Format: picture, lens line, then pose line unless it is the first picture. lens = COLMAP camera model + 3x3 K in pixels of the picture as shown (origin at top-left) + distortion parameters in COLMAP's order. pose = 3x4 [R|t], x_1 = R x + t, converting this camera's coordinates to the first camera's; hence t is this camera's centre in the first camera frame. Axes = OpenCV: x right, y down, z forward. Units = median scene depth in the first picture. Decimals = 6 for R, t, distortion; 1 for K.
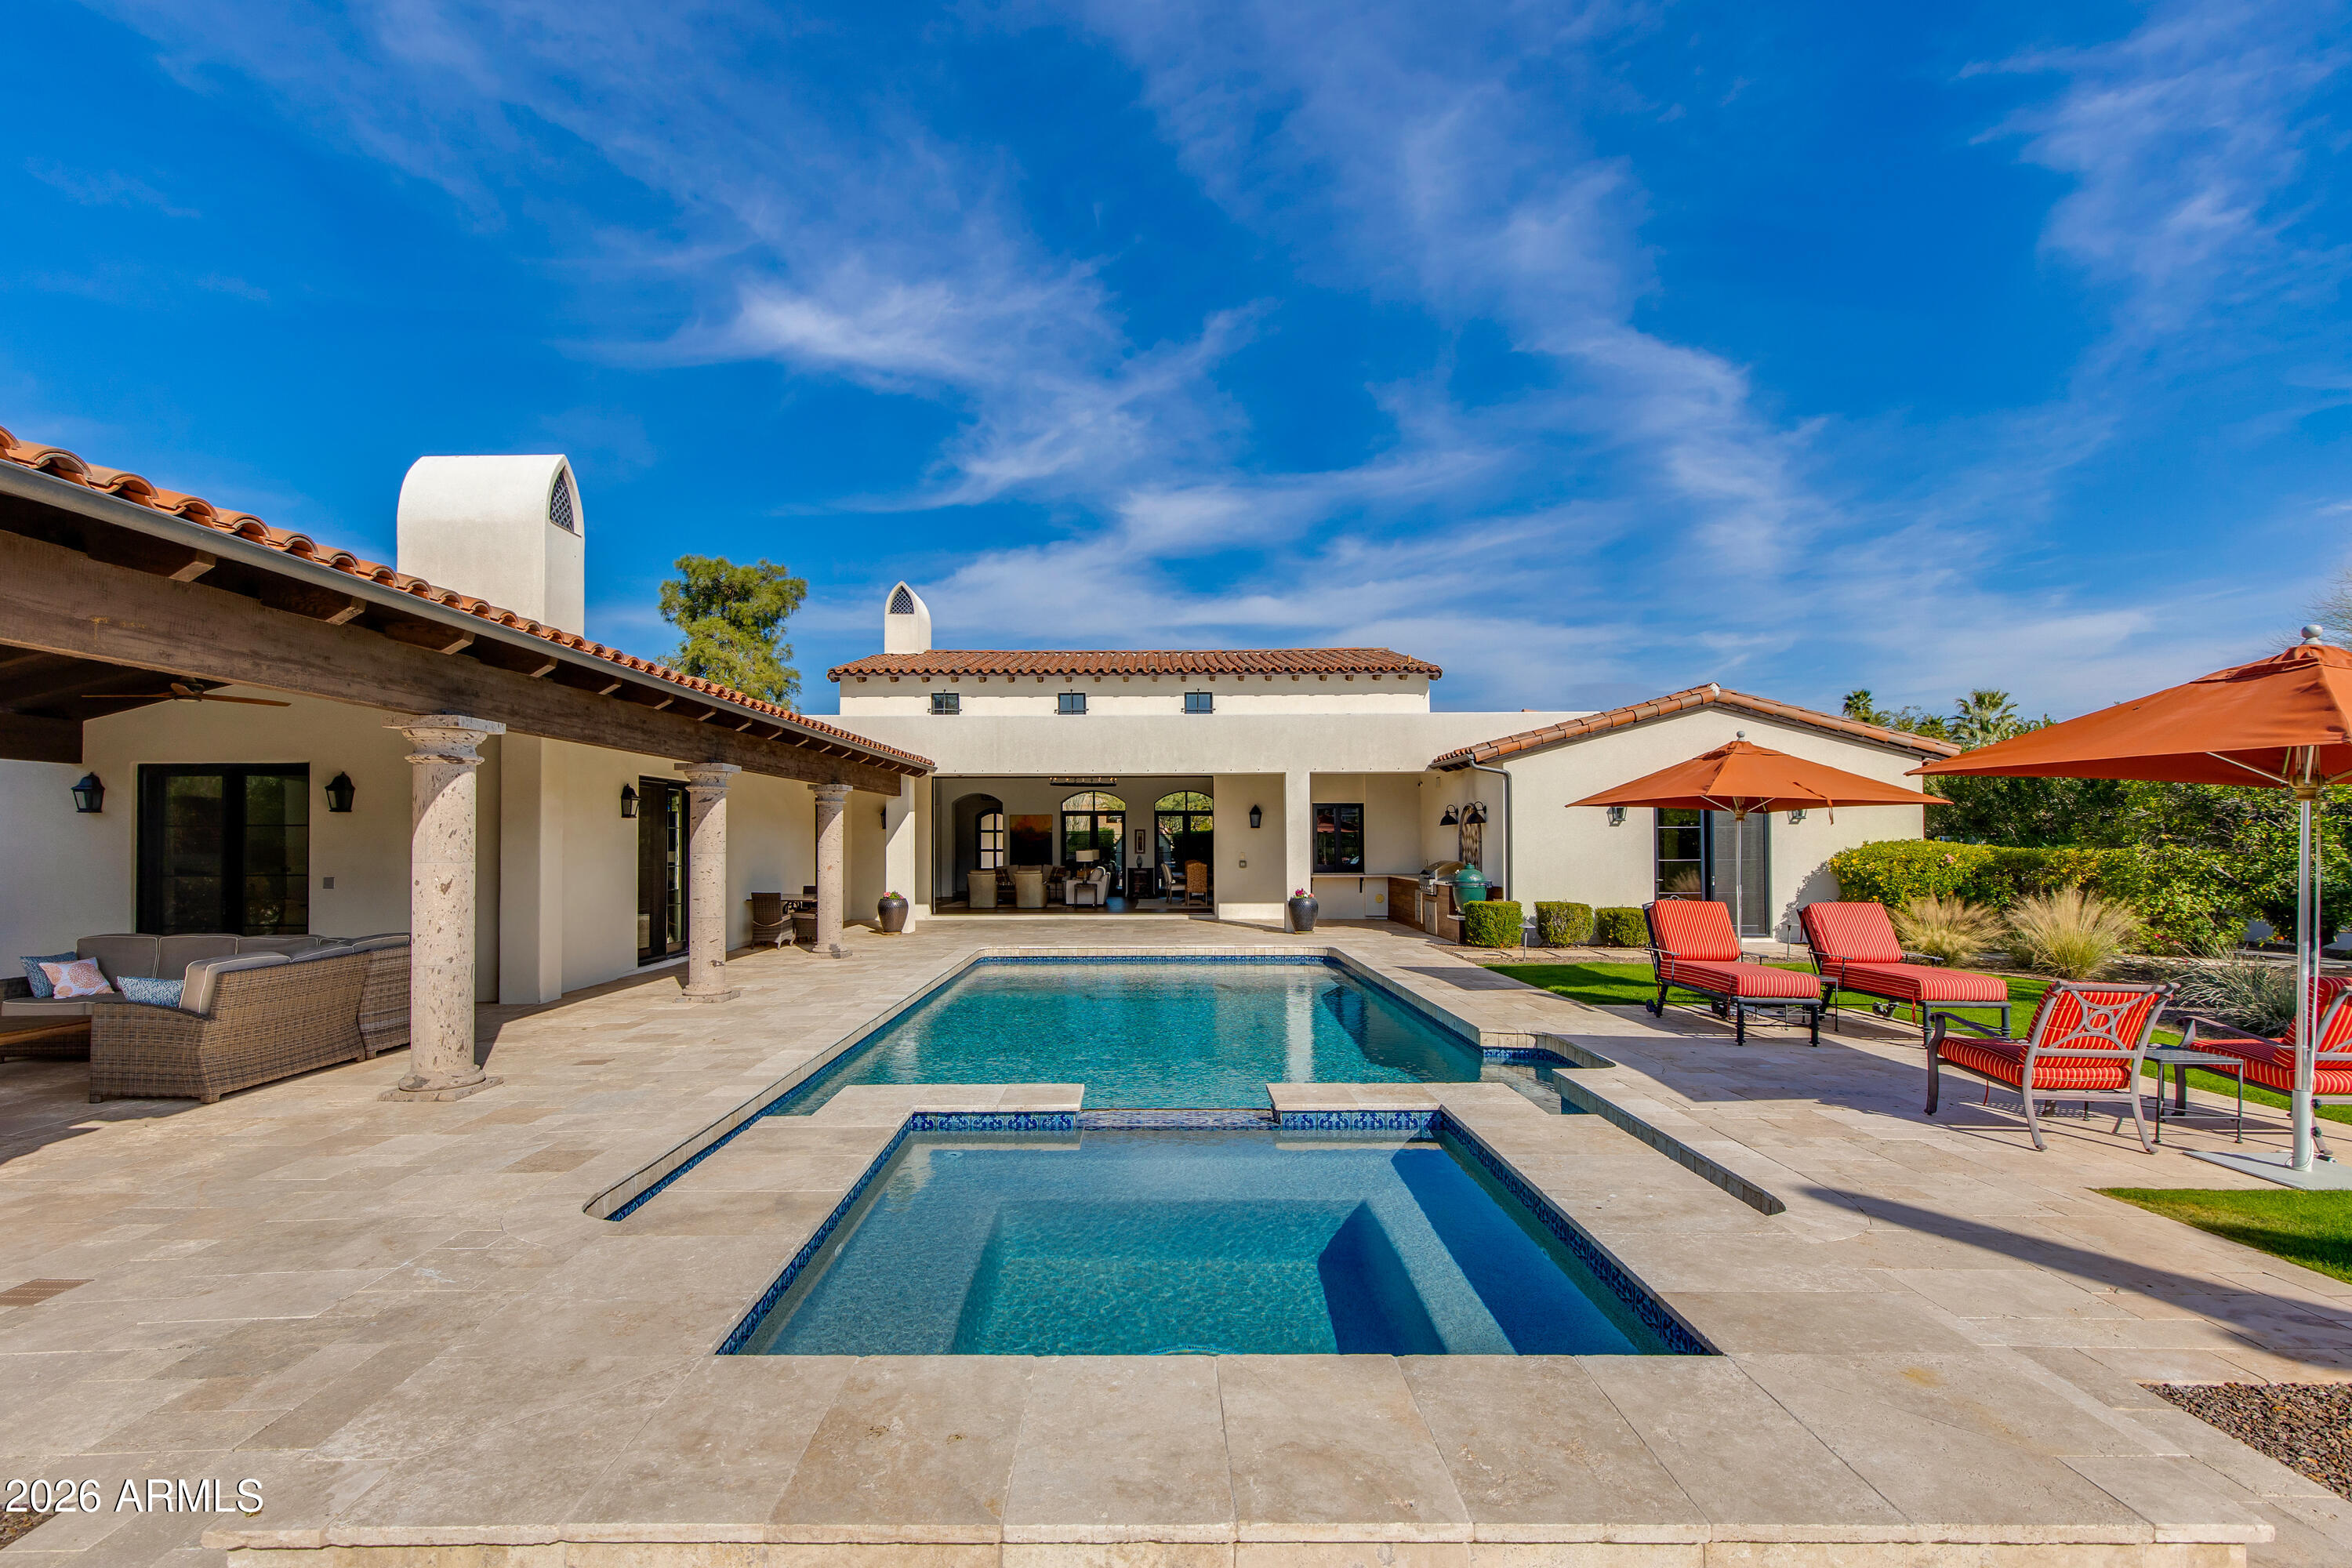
lens RADIAL K [[1053.9, 0, 1173.5], [0, 1053.9, 826.6], [0, 0, 1]] dist [-0.000433, -0.000021]
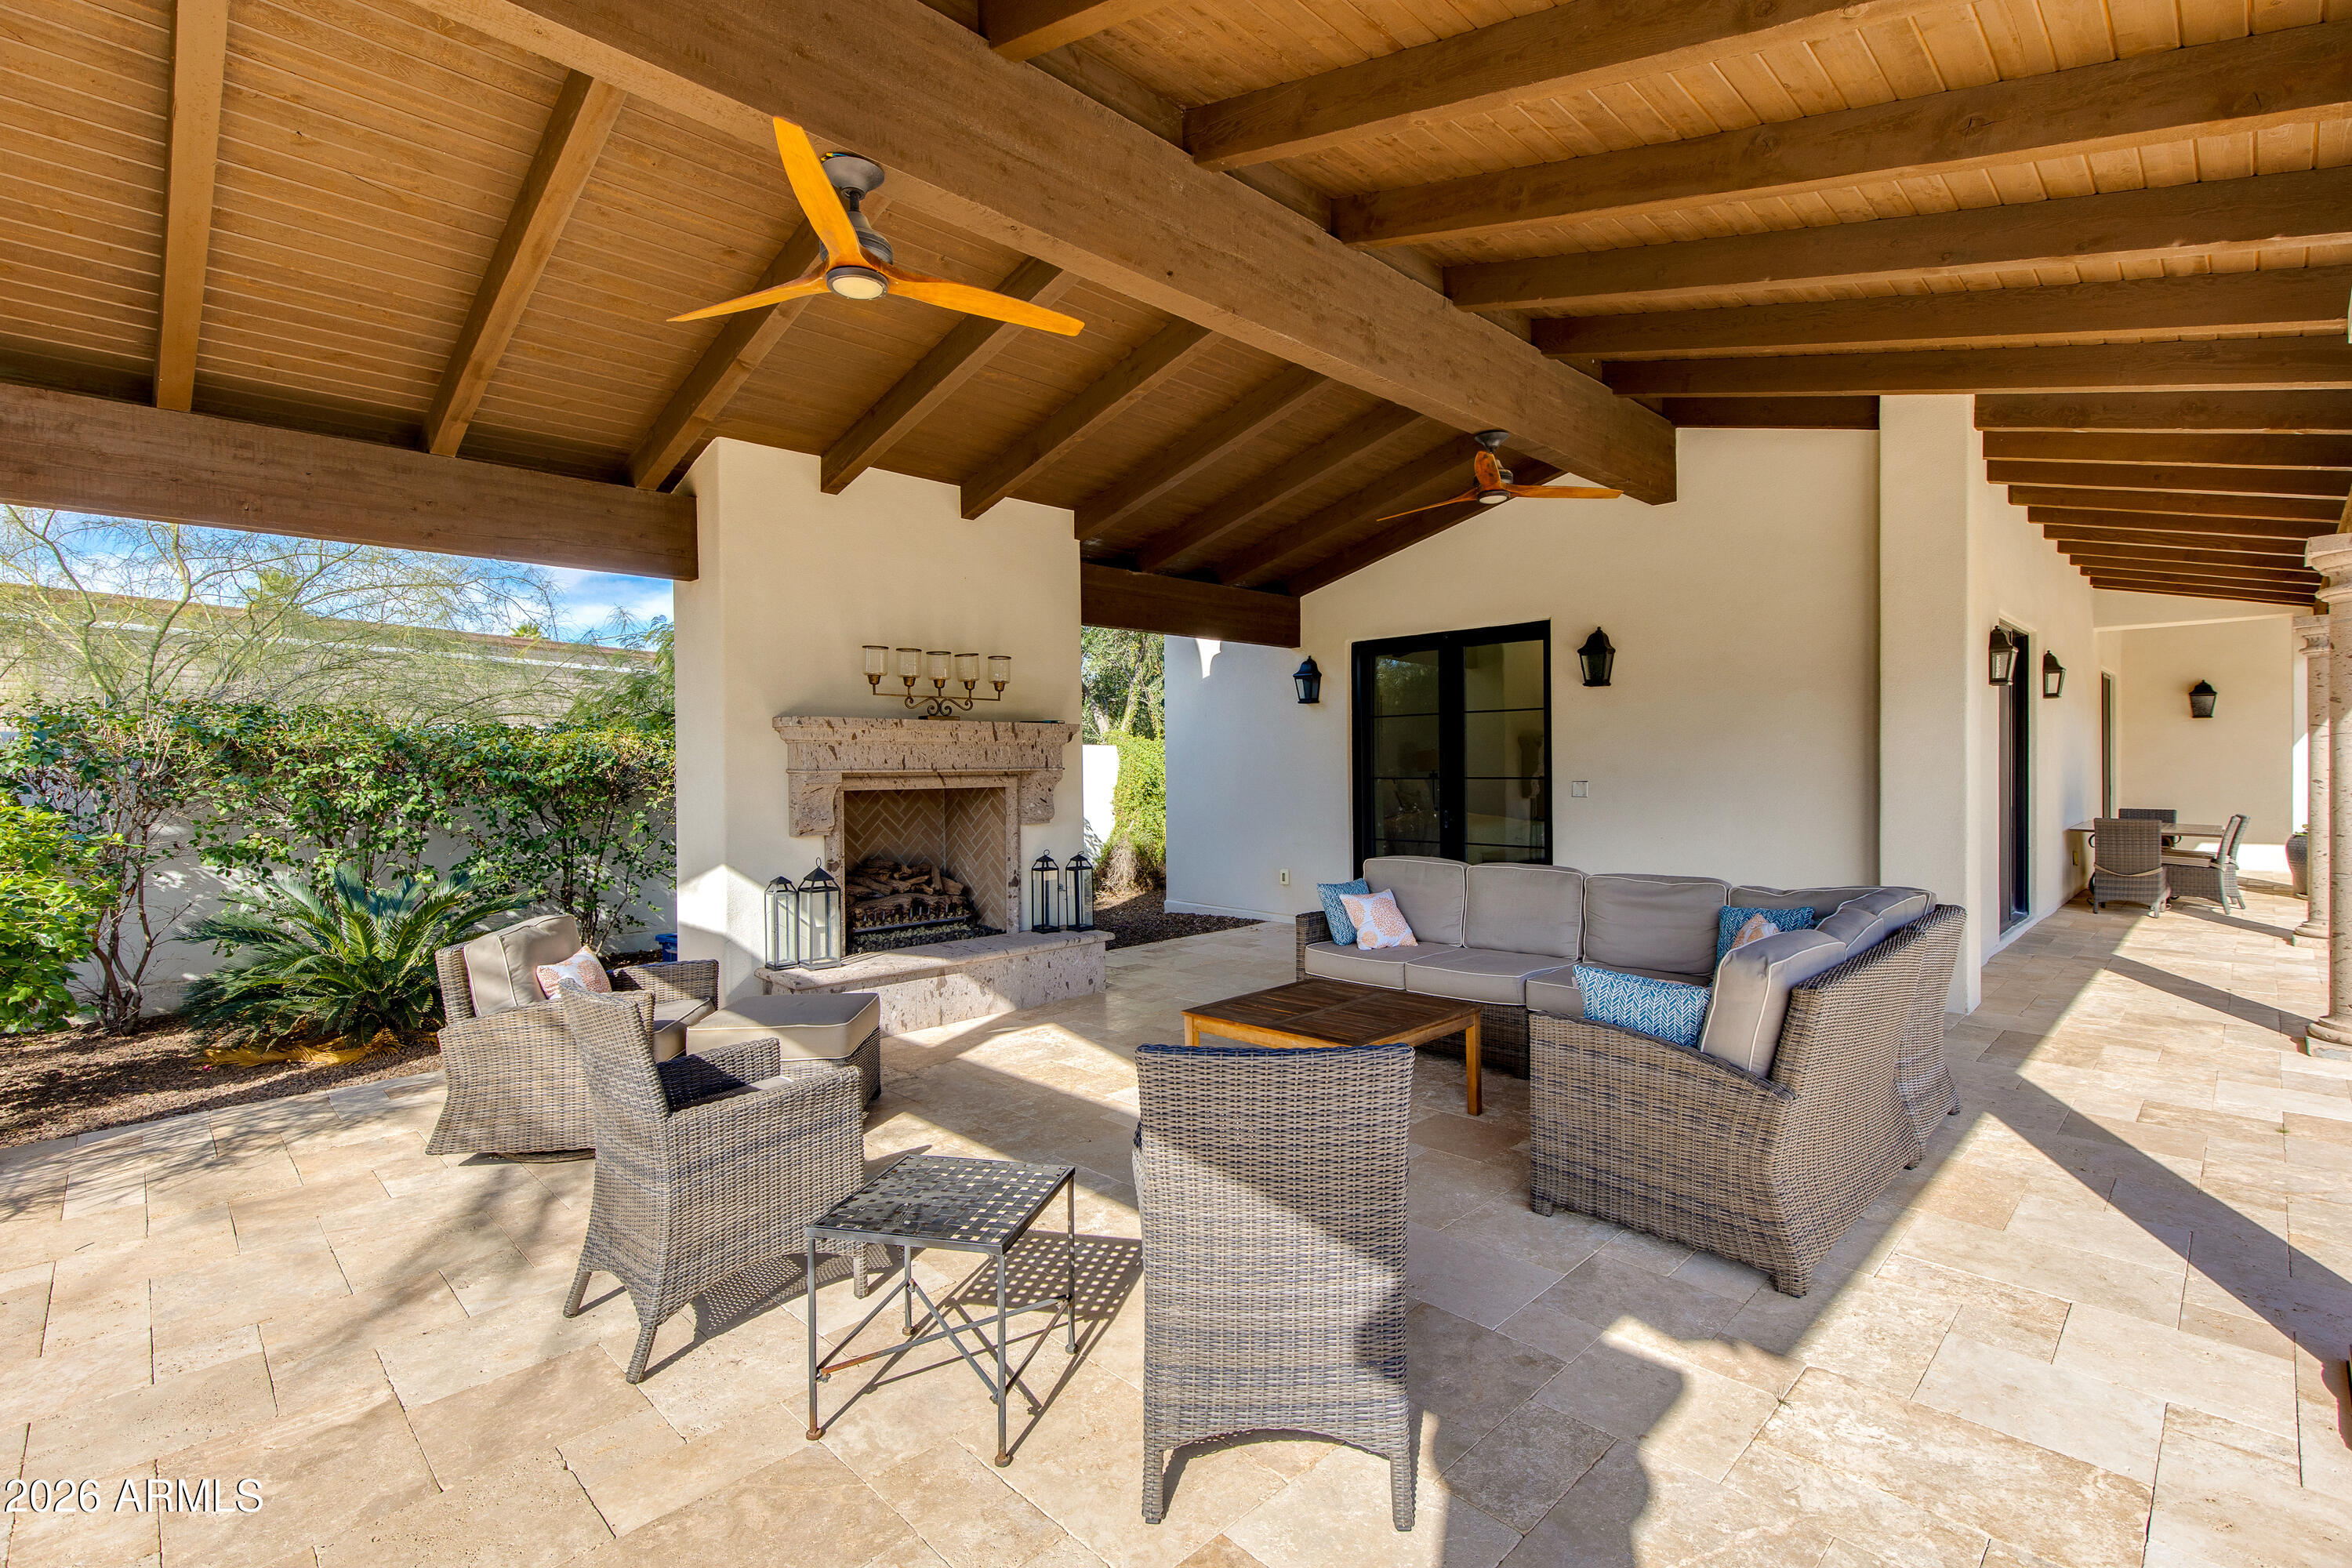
lens RADIAL K [[1072.6, 0, 1165.6], [0, 1072.6, 767.3], [0, 0, 1]] dist [-0.001829, 0.000086]
pose [[0.678430, 0.000430, -0.734665, -0.472806], [0.007927, 0.999937, 0.007906, 0.030368], [0.734622, -0.011187, 0.678384, 0.329219]]
